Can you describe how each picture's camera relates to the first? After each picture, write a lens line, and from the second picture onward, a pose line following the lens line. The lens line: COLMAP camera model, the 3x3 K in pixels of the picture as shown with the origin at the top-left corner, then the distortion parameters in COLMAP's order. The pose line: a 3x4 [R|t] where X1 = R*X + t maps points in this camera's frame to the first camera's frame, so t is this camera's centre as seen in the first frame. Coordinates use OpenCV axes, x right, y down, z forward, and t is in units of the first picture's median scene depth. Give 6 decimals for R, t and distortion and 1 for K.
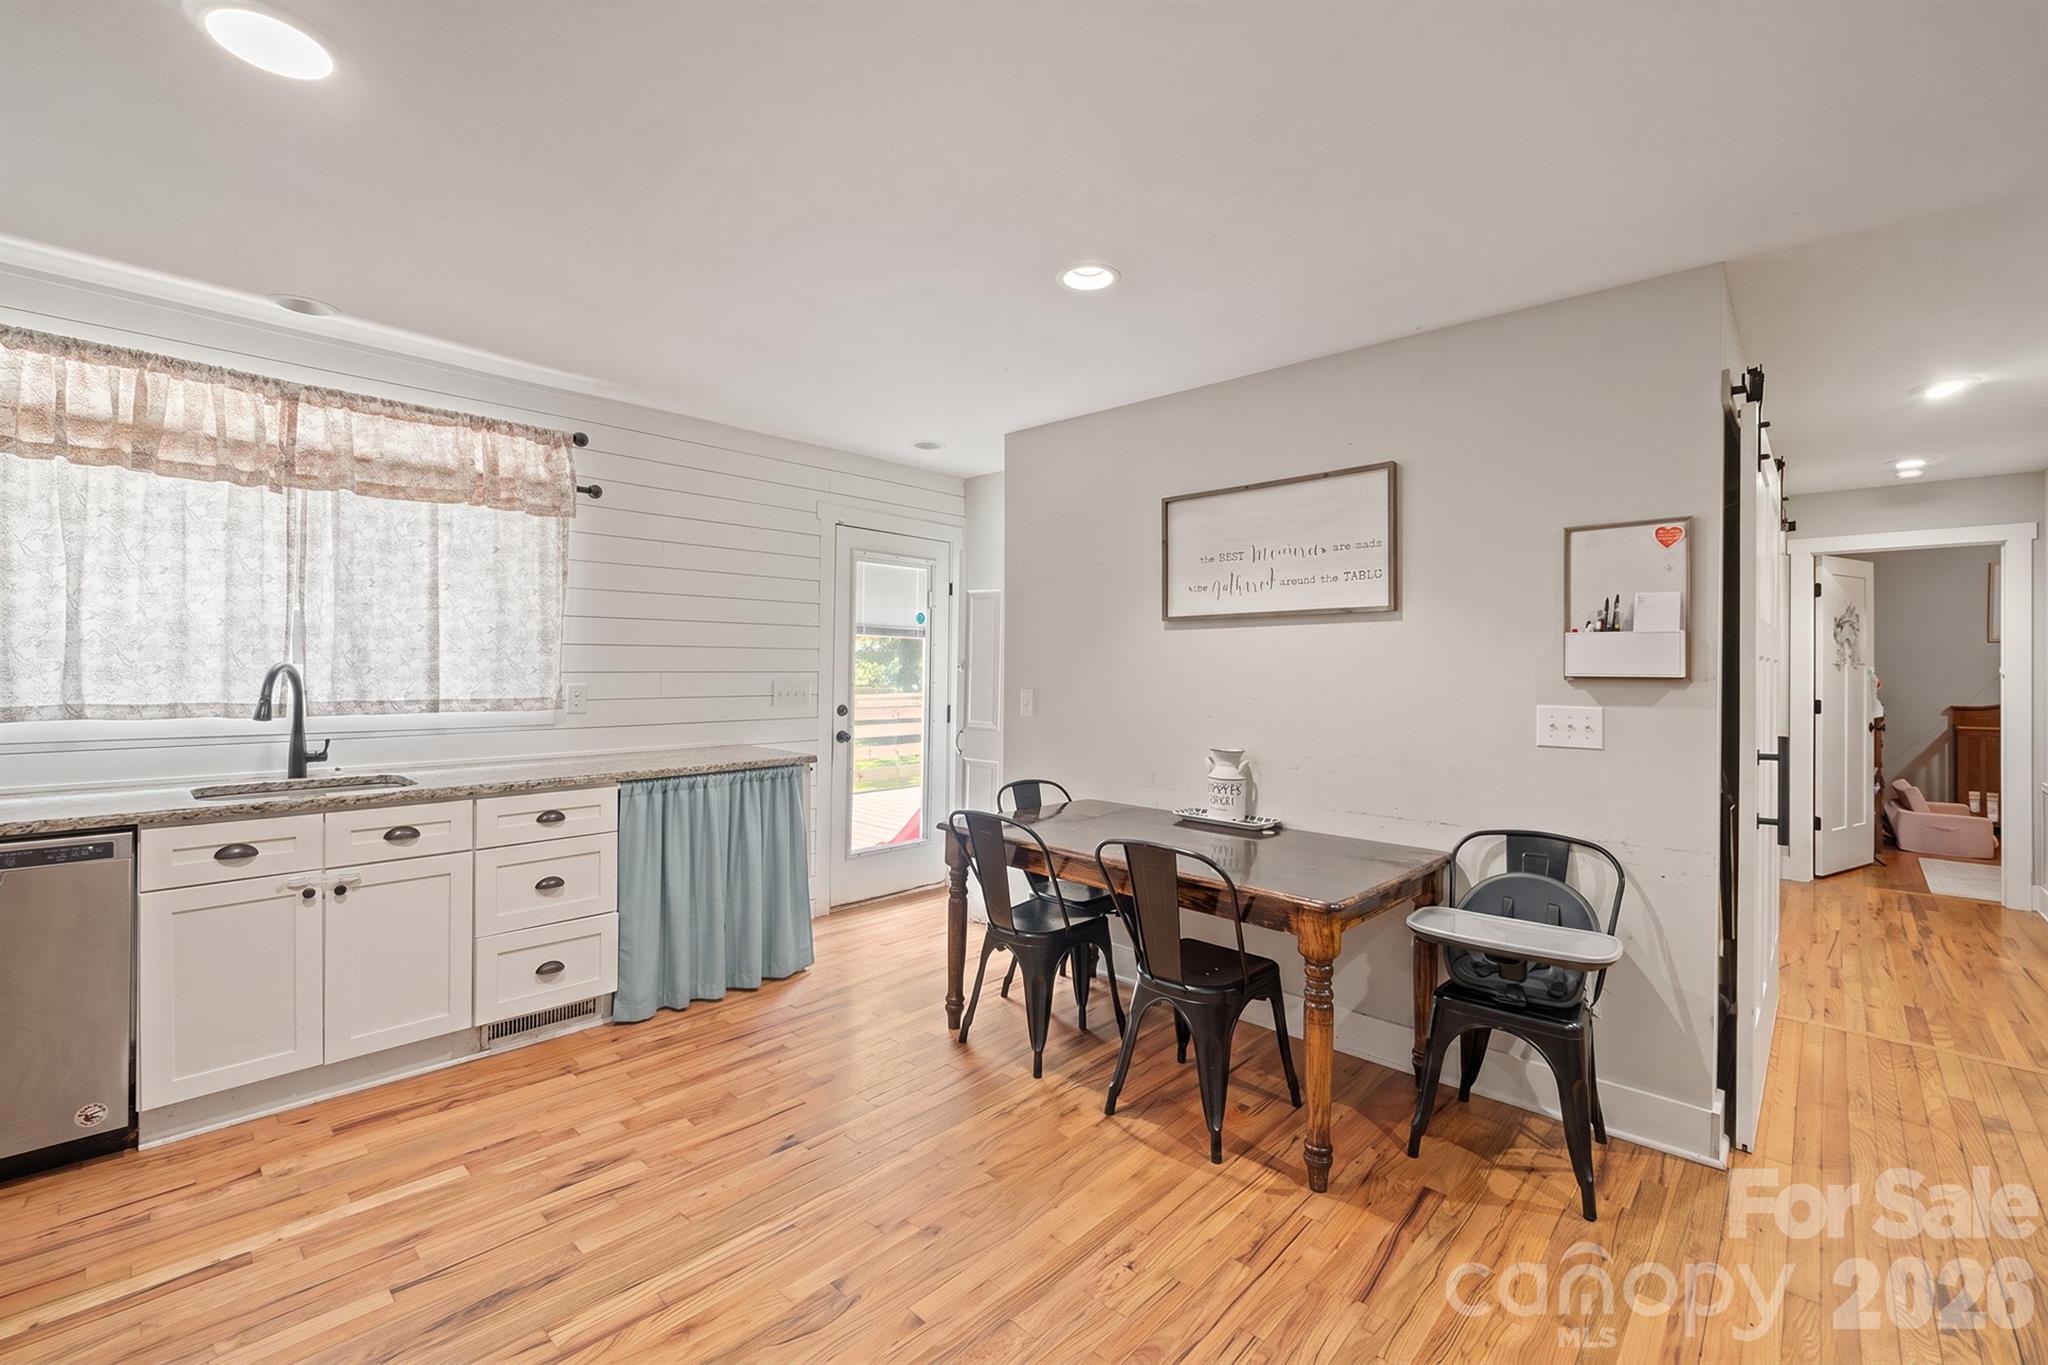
lens RADIAL K [[862.9, 0, 1033.6], [0, 862.9, 663.3], [0, 0, 1]] dist [-0.010576, 0.001811]
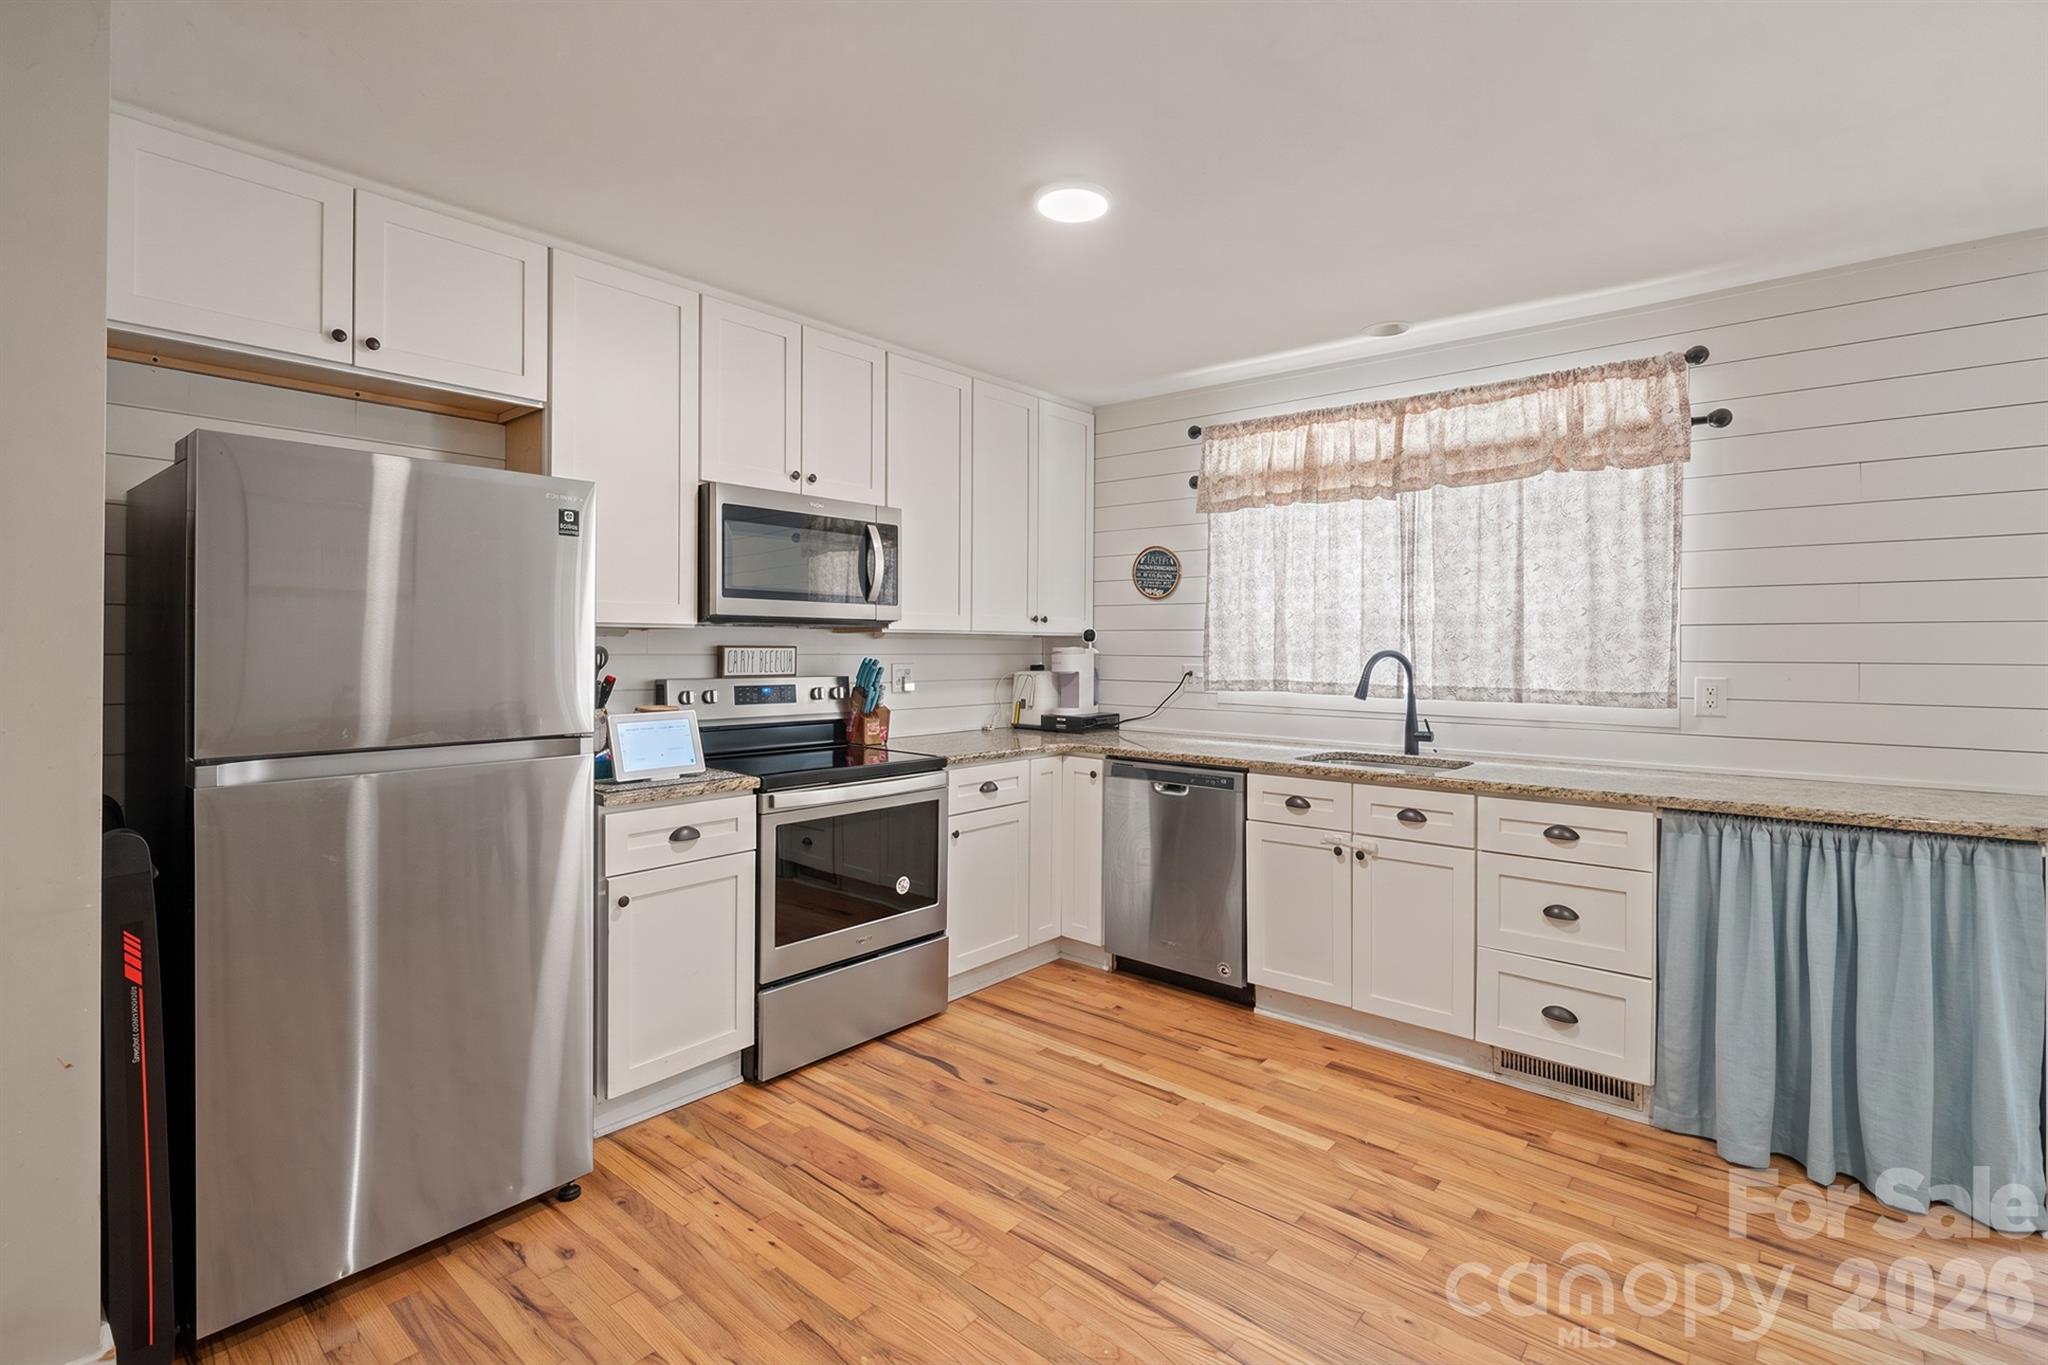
lens RADIAL K [[960.0, 0, 1026.3], [0, 960.0, 647.2], [0, 0, 1]] dist [-0.005692, -0.000159]
pose [[0.036304, -0.008236, -0.999307, 0.352281], [-0.002155, 0.999963, -0.008320, 0.007317], [0.999338, 0.002456, 0.036285, 0.453616]]
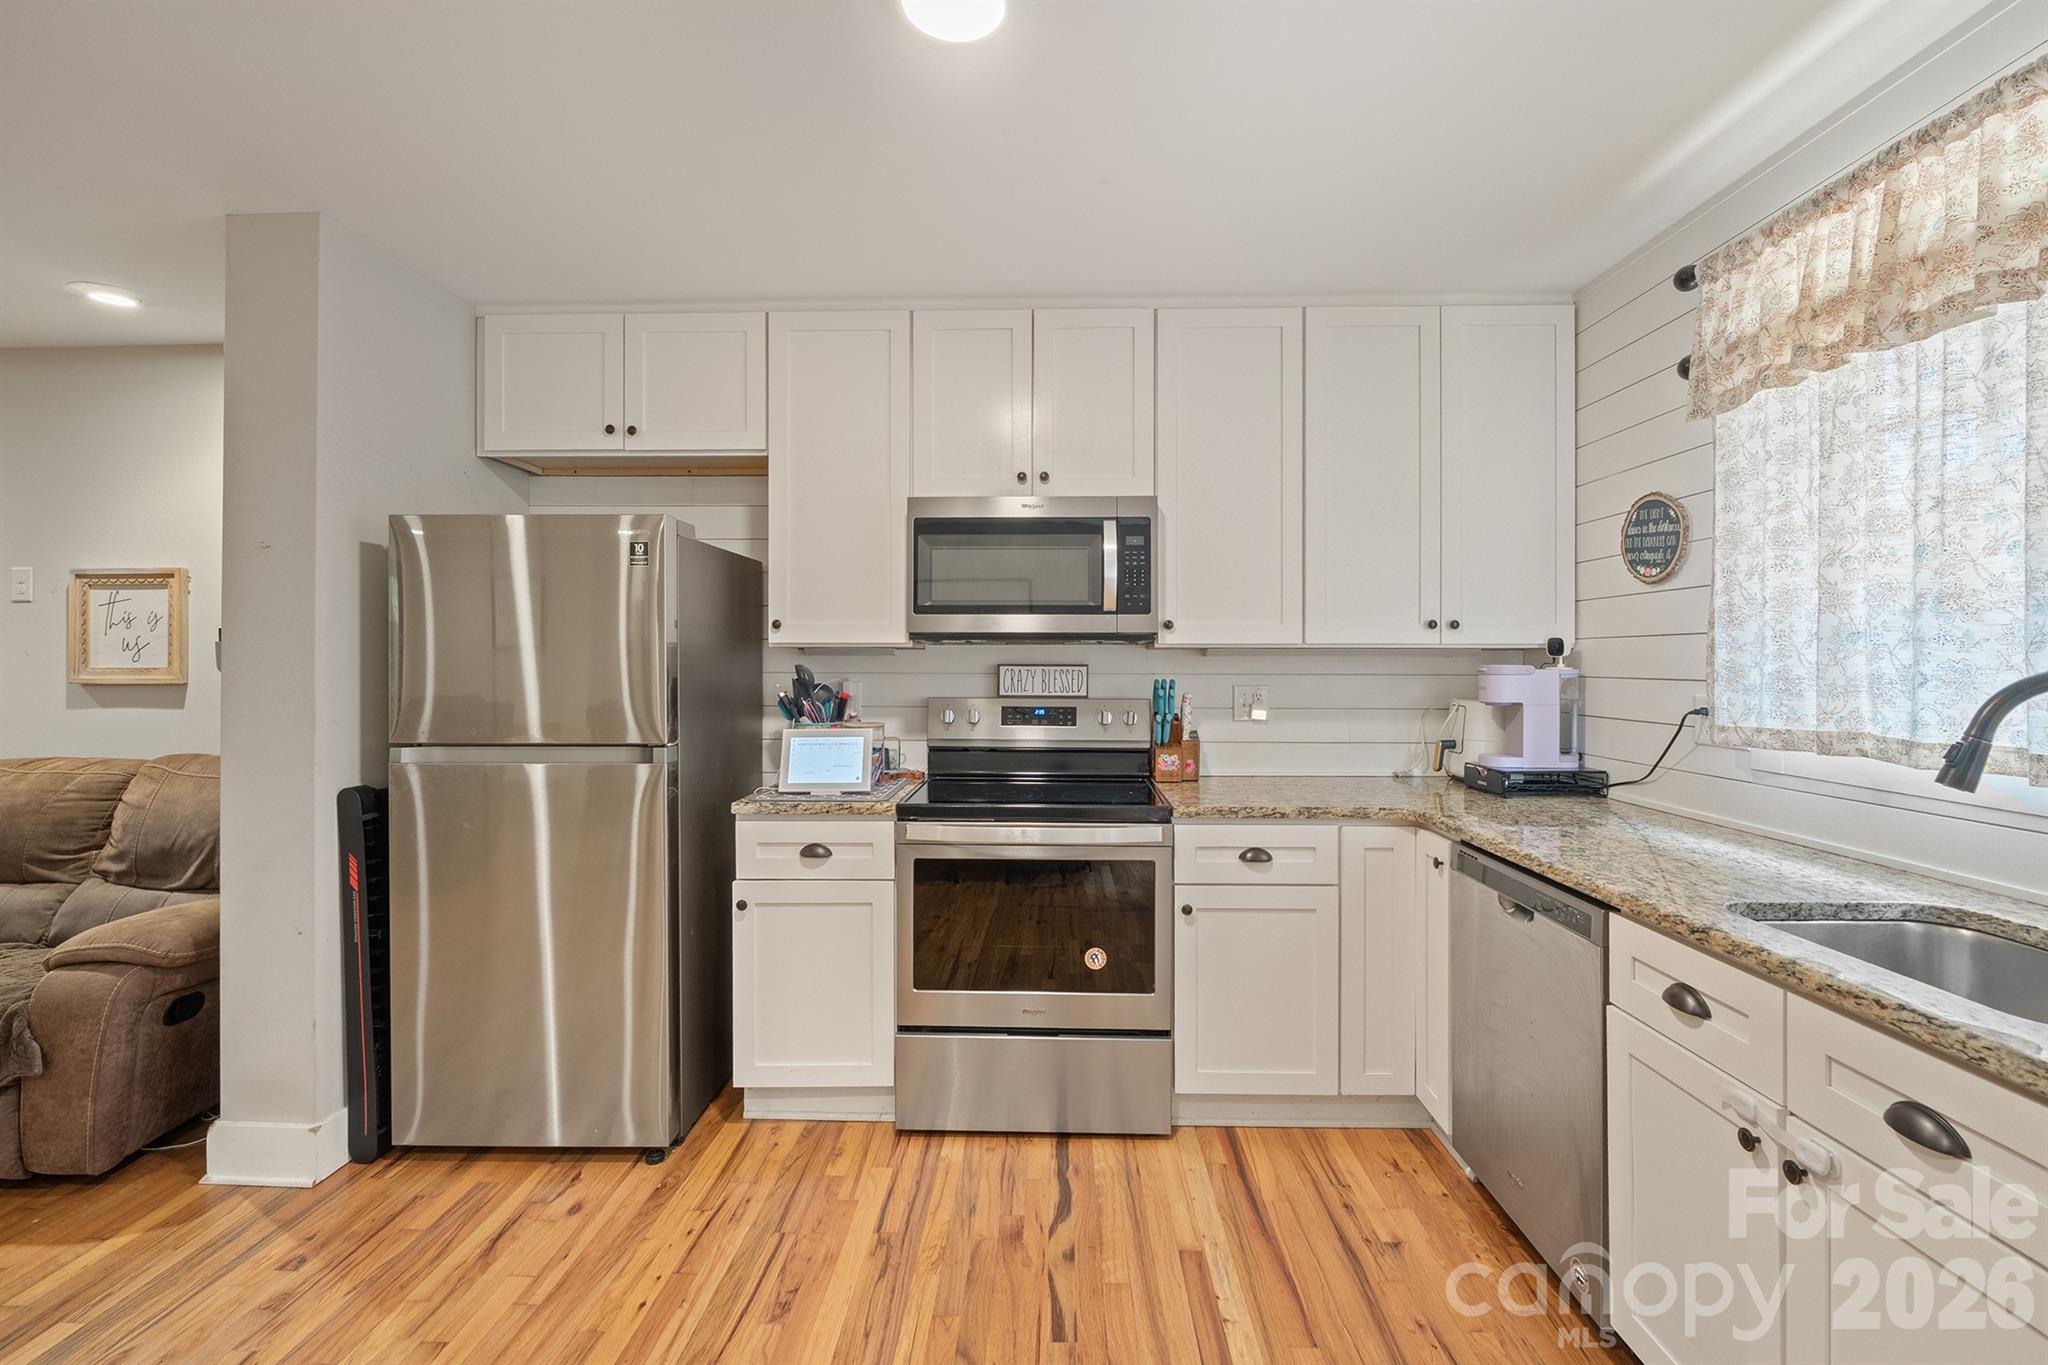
lens RADIAL K [[862.9, 0, 1048.4], [0, 862.9, 661.1], [0, 0, 1]] dist [-0.010576, 0.001811]
pose [[-0.750928, -0.012249, -0.660271, -0.191236], [-0.006316, 0.999915, -0.011367, 0.003851], [0.660354, -0.004366, -0.750941, 0.931347]]
